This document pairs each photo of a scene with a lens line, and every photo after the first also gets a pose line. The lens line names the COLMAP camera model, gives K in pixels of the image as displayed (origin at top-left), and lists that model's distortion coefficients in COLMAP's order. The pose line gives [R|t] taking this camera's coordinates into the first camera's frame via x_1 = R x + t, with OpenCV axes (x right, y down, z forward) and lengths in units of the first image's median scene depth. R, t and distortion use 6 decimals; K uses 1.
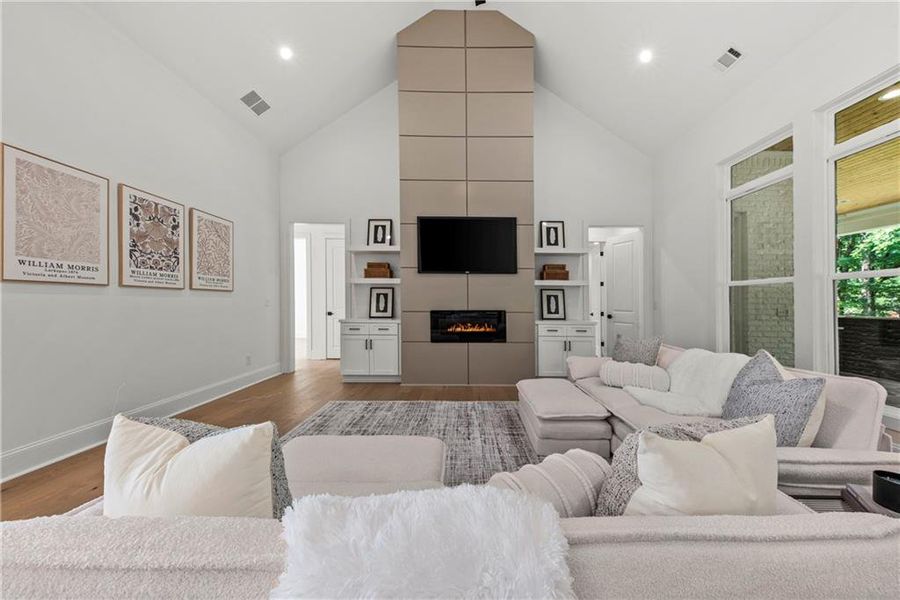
lens RADIAL K [[309.1, 0, 467.6], [0, 309.1, 302.8], [0, 0, 1]] dist [0.018942, -0.000013]
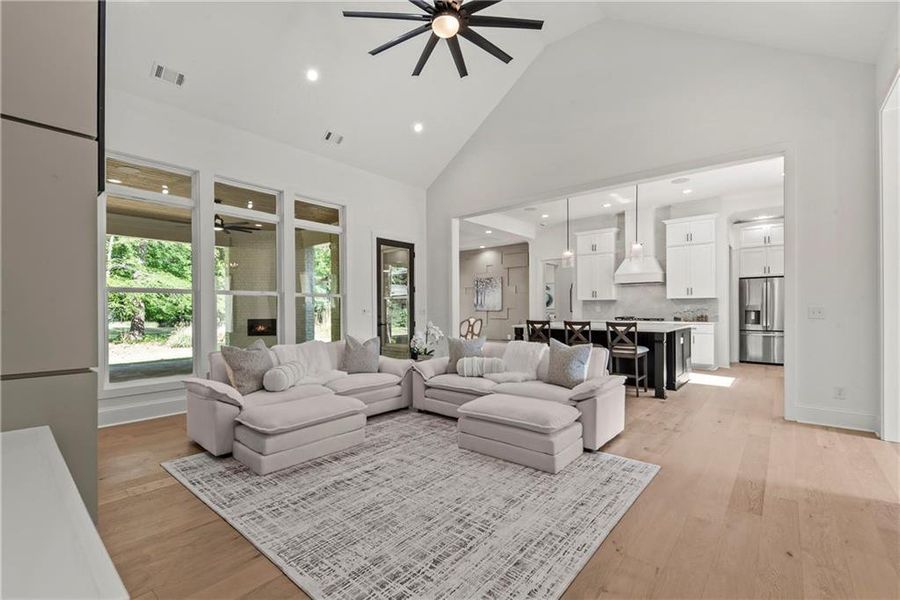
lens RADIAL K [[393.6, 0, 452.1], [0, 393.6, 305.7], [0, 0, 1]] dist [0.013669, -0.000058]
pose [[-0.759910, 0.001718, 0.650026, -0.525349], [0.000054, 0.999997, -0.002580, -0.009593], [-0.650028, -0.001925, -0.759908, 1.019046]]
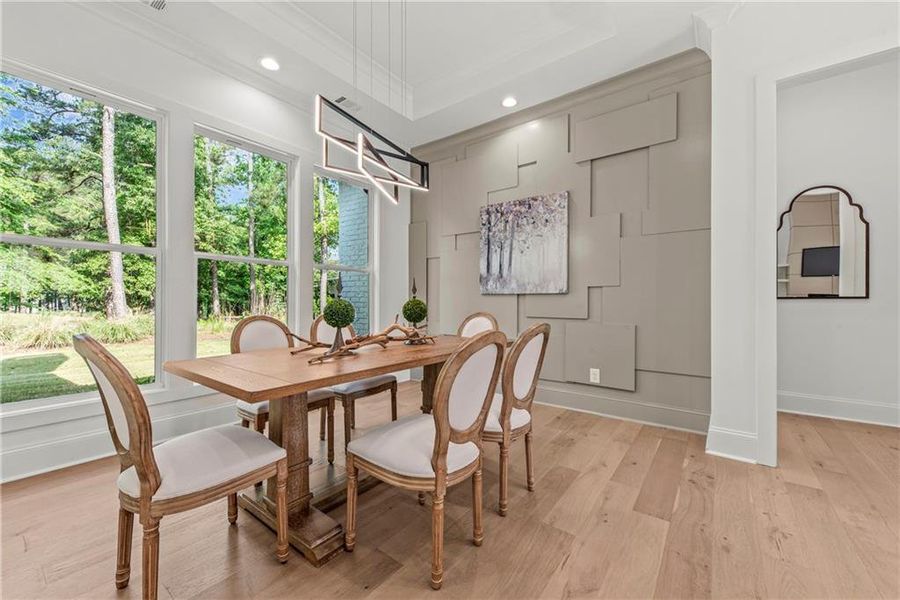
lens RADIAL K [[353.2, 0, 451.0], [0, 353.2, 295.0], [0, 0, 1]] dist [0.004362, -0.000293]
pose [[-0.796817, -0.001882, 0.604218, 0.637415], [-0.010971, 0.999875, -0.011354, 0.030114], [-0.604121, -0.015676, -0.796738, -0.384899]]
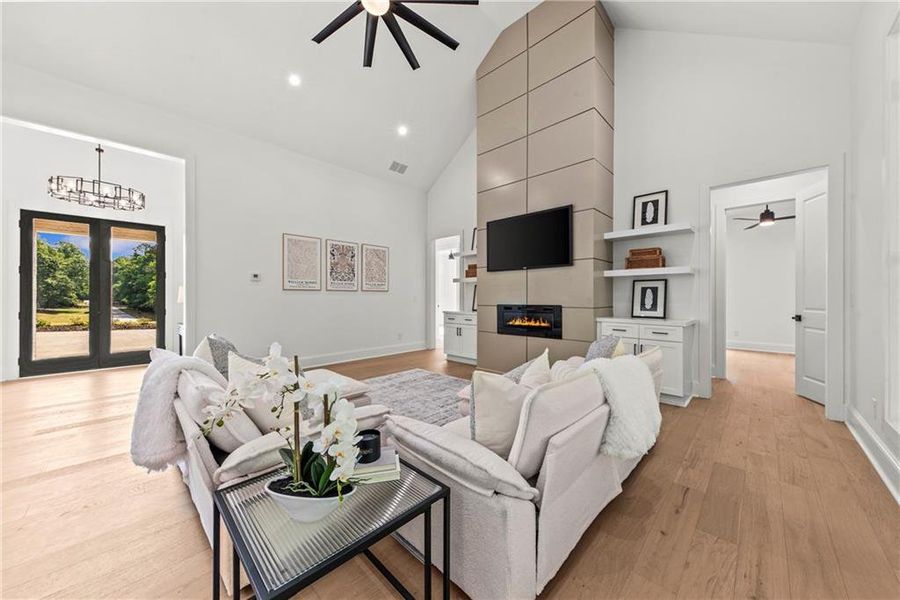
lens RADIAL K [[316.7, 0, 452.0], [0, 316.7, 299.6], [0, 0, 1]] dist [0.015533, 0.000001]
pose [[0.712598, -0.002083, -0.701569, 0.552243], [0.003583, 0.999993, 0.000670, 0.005304], [0.701563, -0.002991, 0.712601, 0.074575]]
